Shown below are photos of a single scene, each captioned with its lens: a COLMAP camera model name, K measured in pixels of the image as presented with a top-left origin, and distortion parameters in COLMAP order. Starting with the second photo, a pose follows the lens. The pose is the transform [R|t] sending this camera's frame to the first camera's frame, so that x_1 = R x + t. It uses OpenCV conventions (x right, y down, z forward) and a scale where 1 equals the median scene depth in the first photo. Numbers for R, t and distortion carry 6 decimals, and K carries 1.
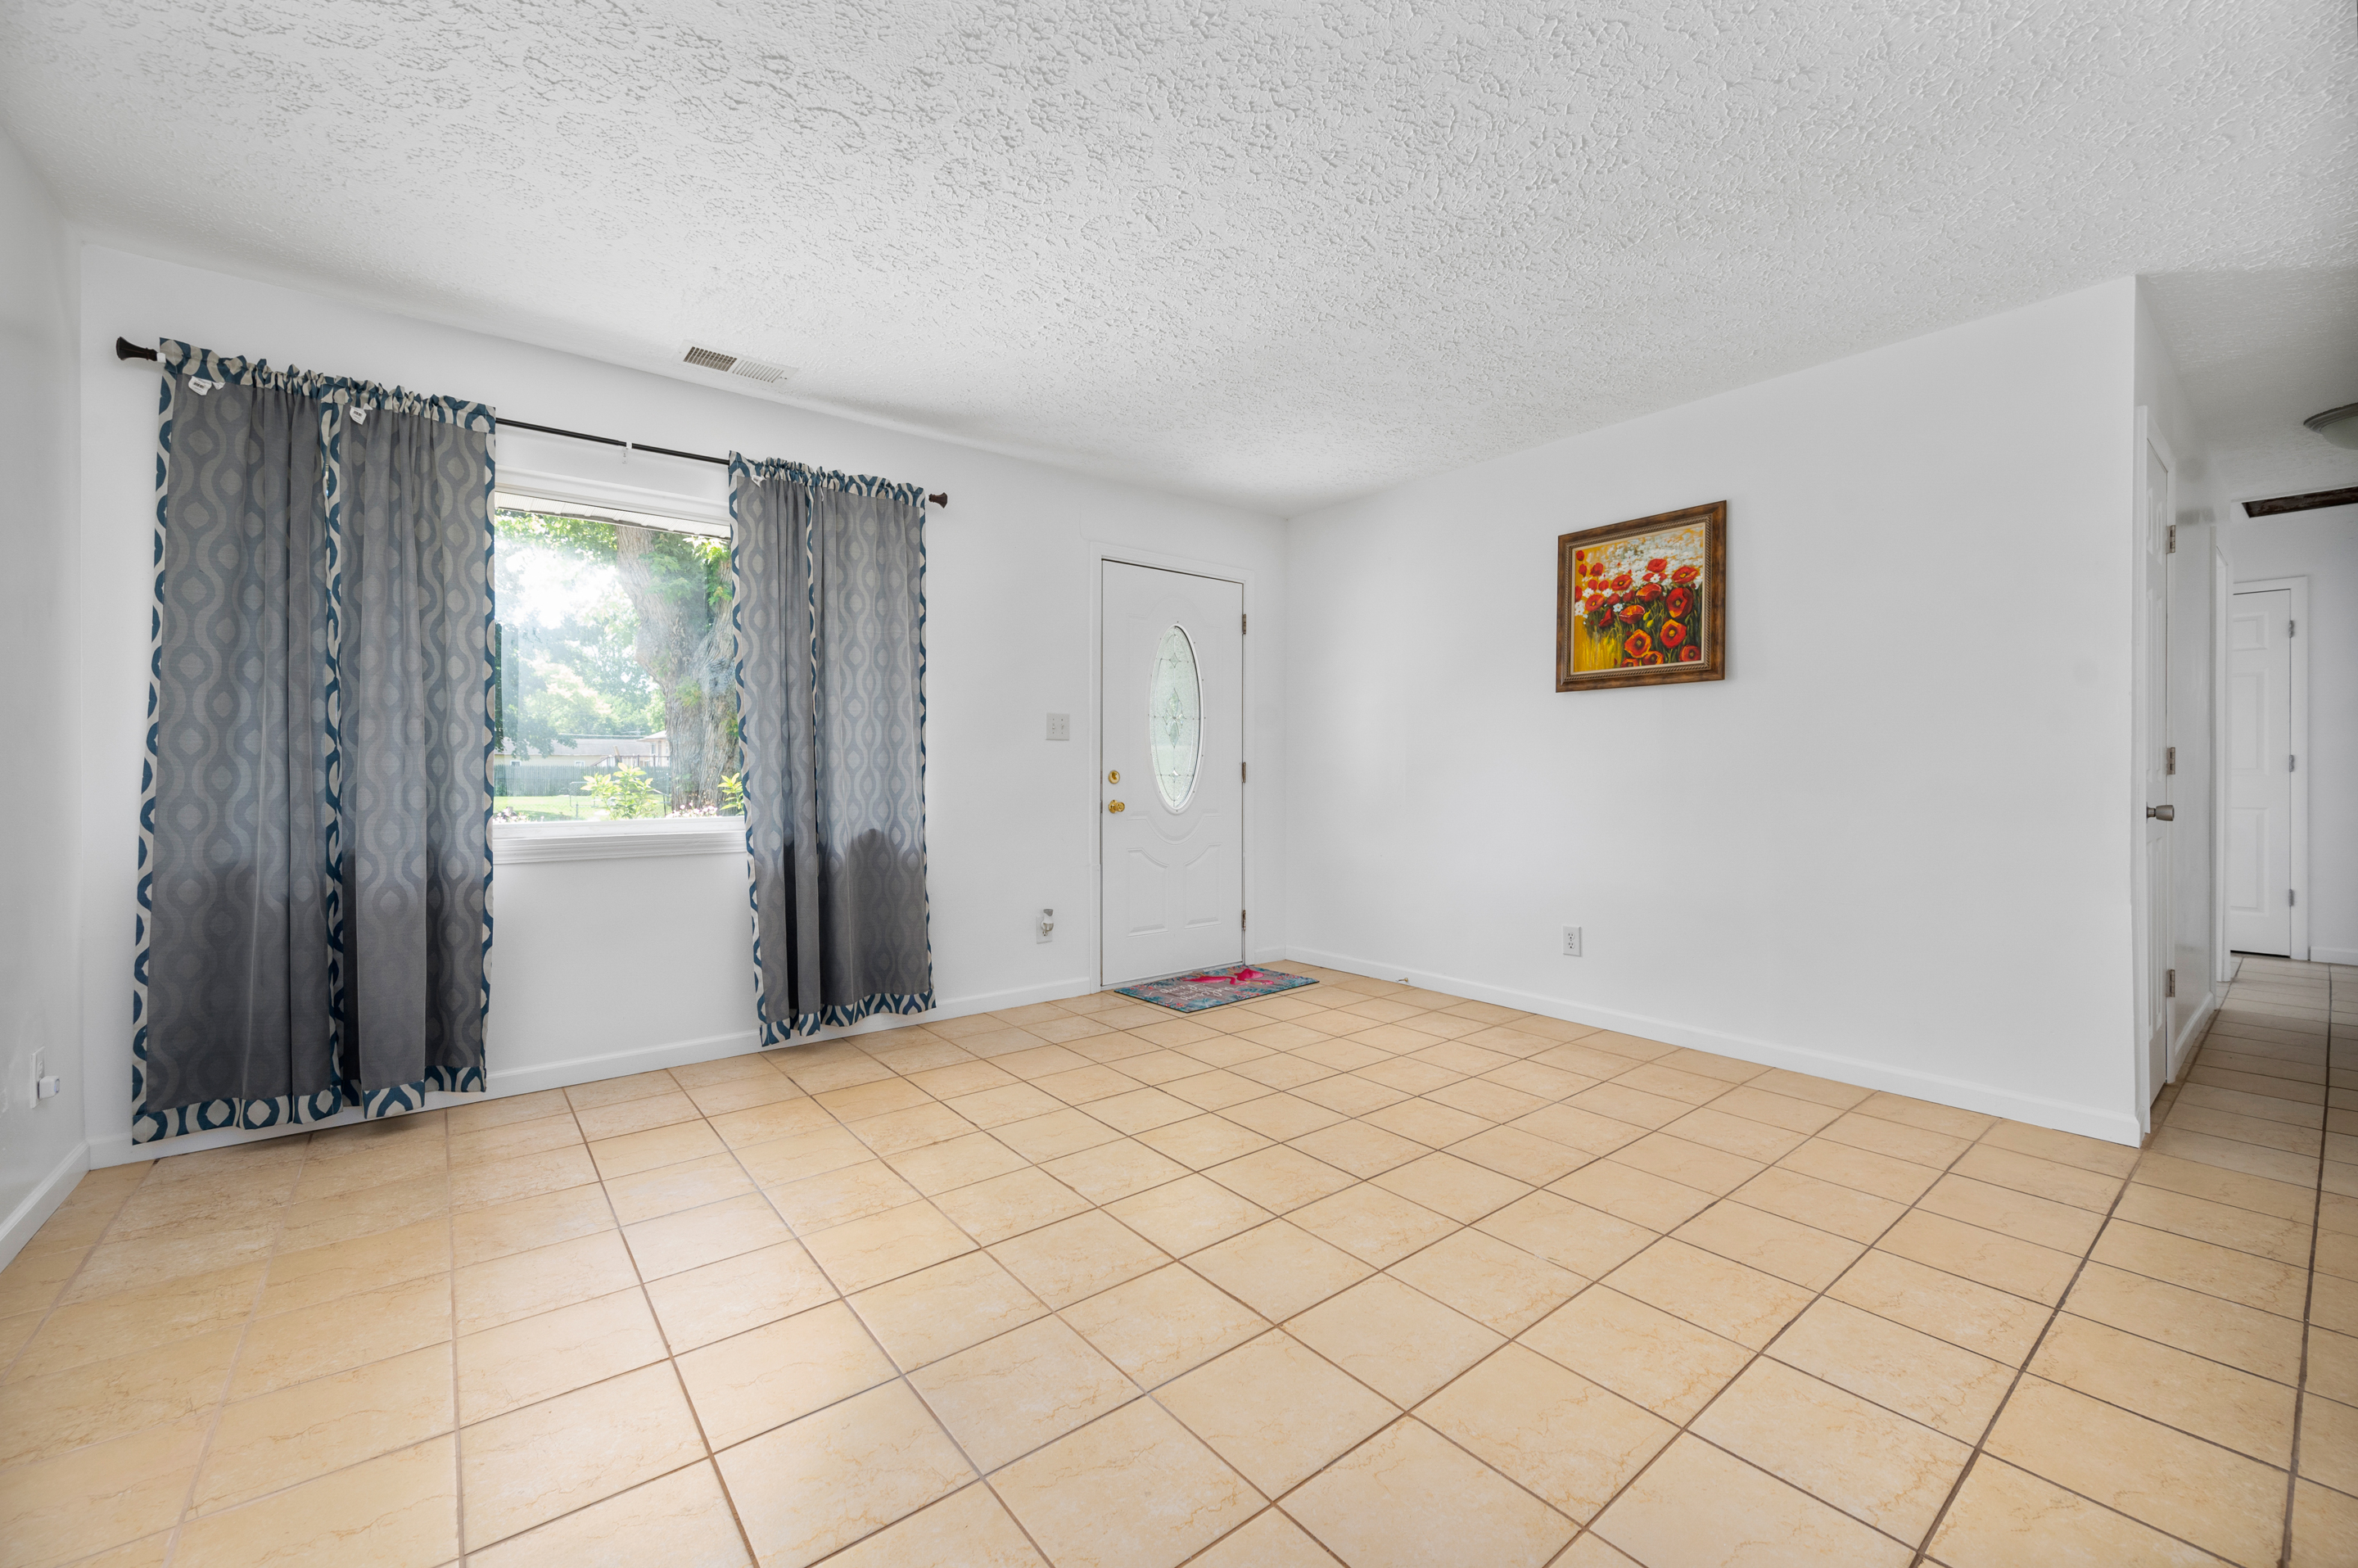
lens RADIAL K [[936.0, 0, 1185.1], [0, 936.0, 769.9], [0, 0, 1]] dist [-0.001788, 0.000072]
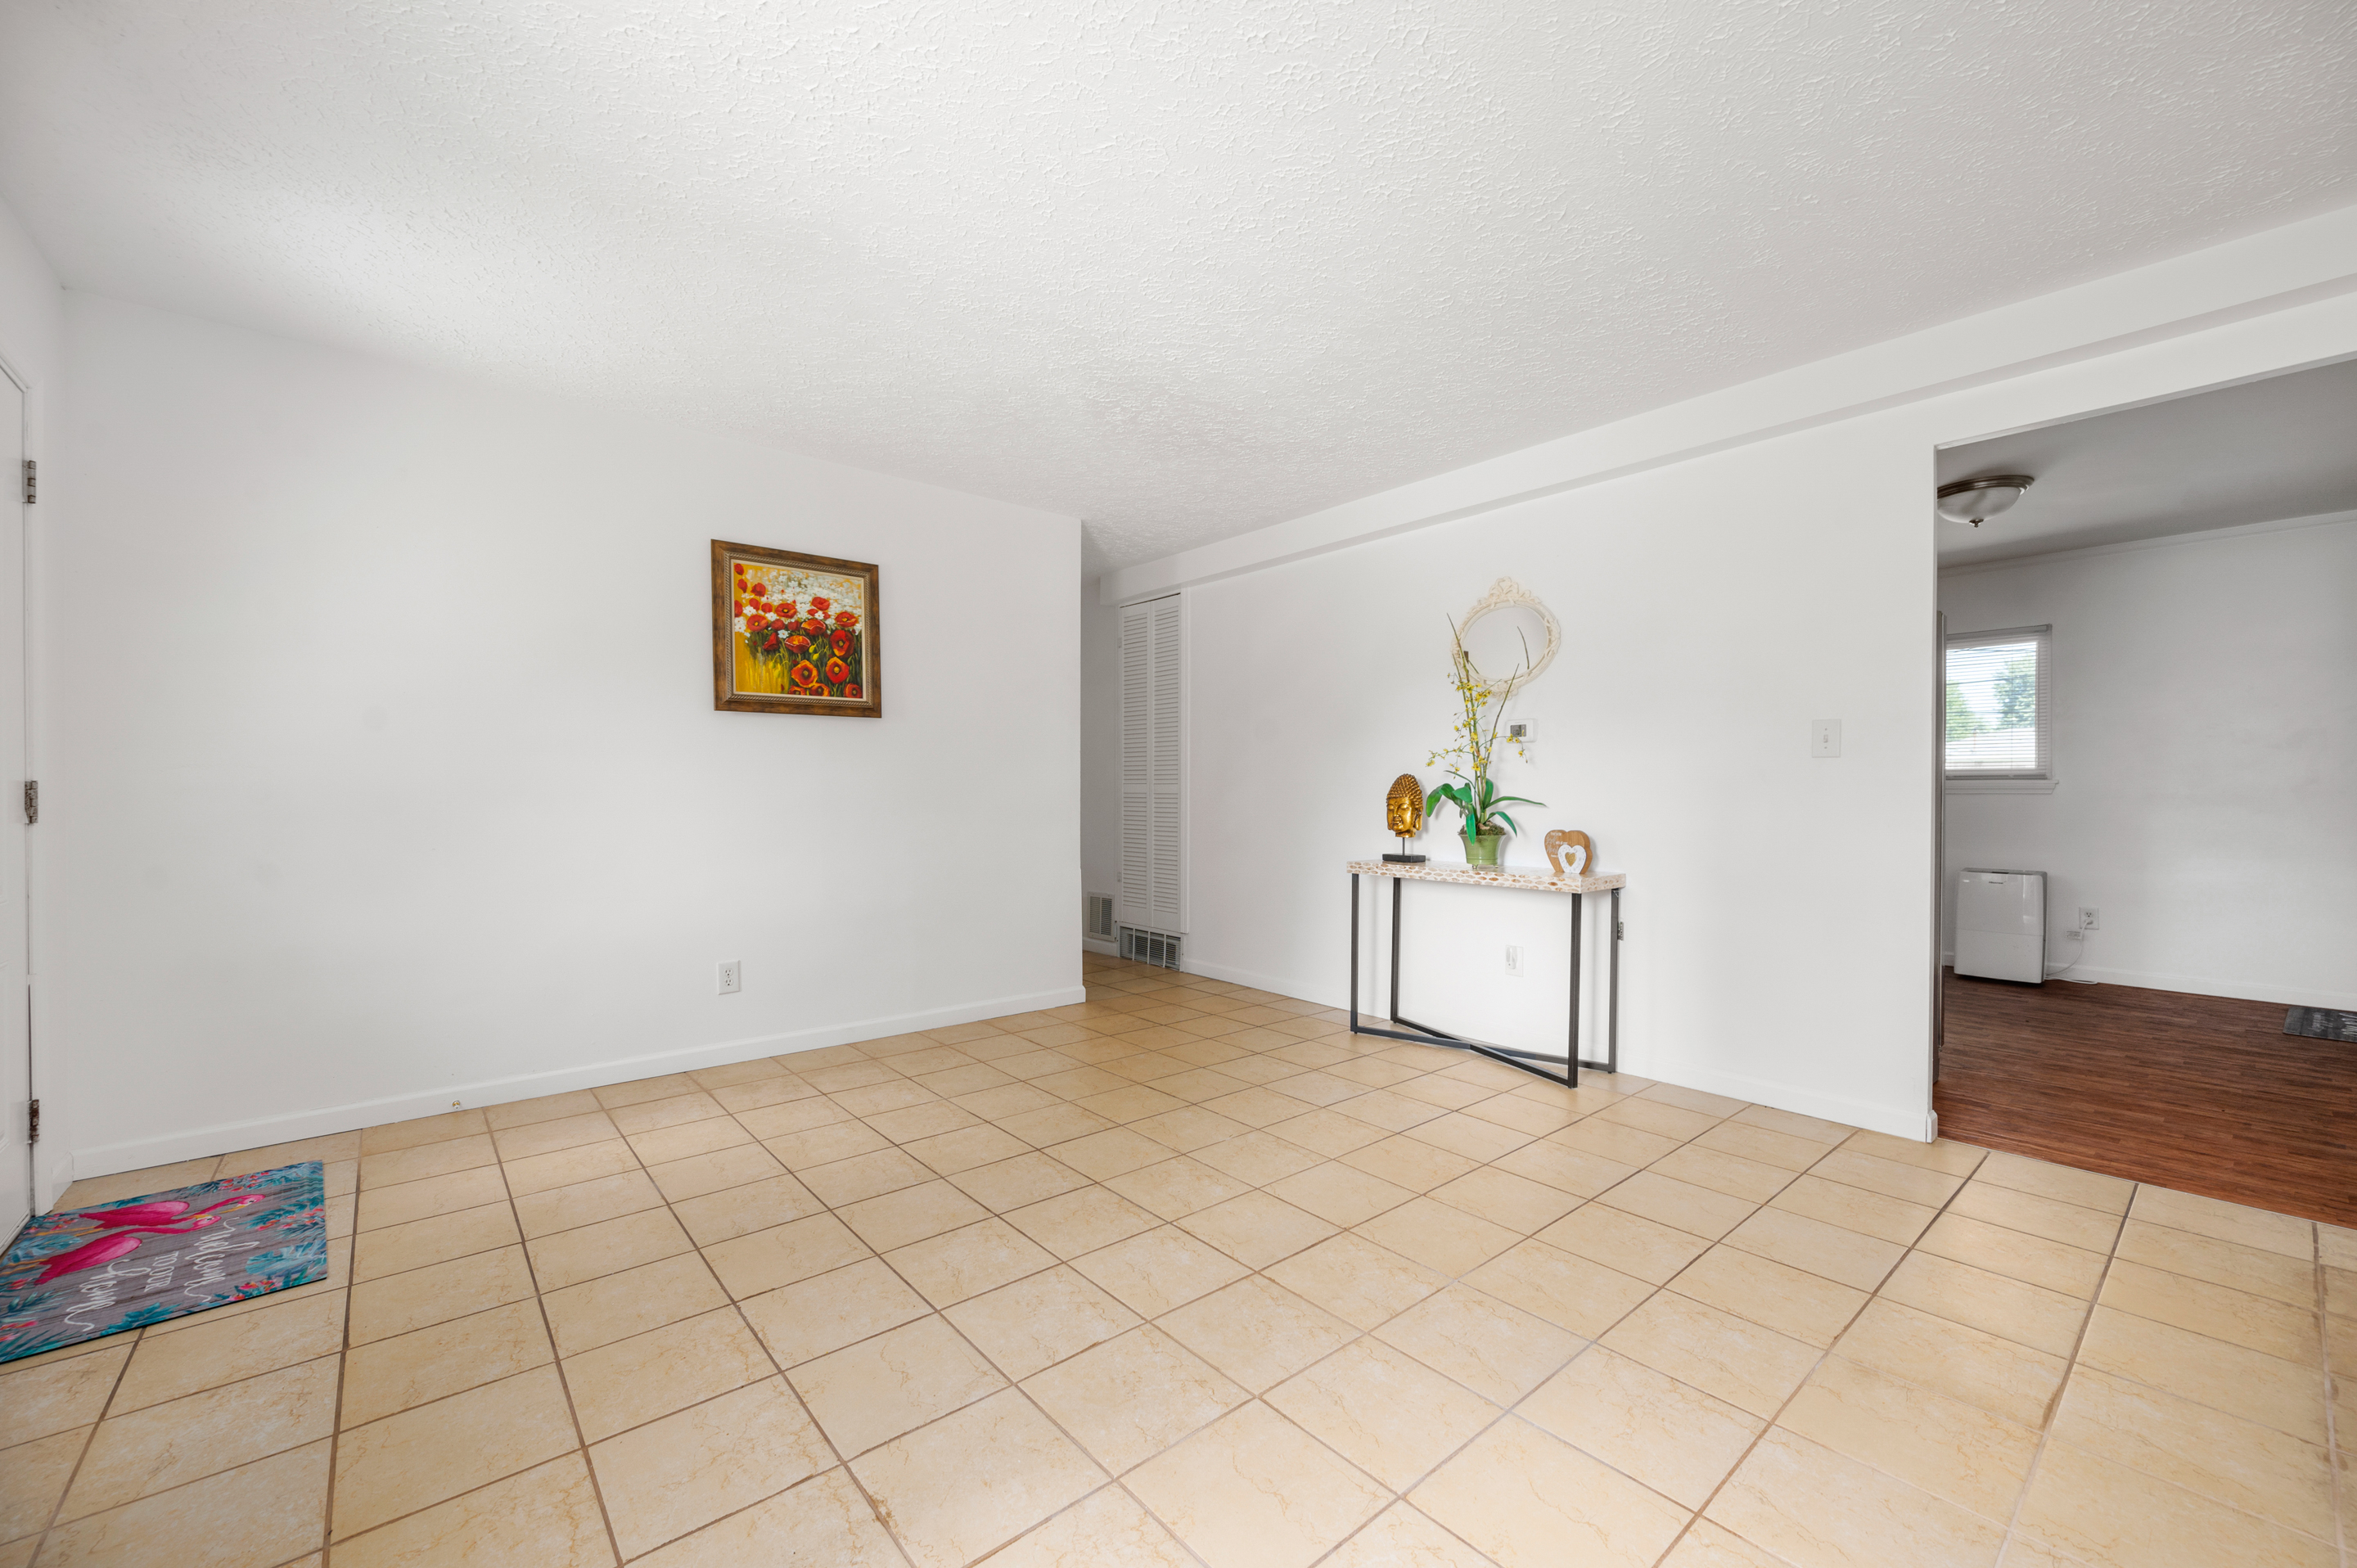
lens RADIAL K [[935.5, 0, 1177.5], [0, 935.5, 800.3], [0, 0, 1]] dist [-0.001788, 0.000072]
pose [[-0.023148, -0.010151, 0.999681, -0.572958], [0.001461, 0.999947, 0.010187, -0.004037], [-0.999731, 0.001696, -0.023132, 0.616610]]
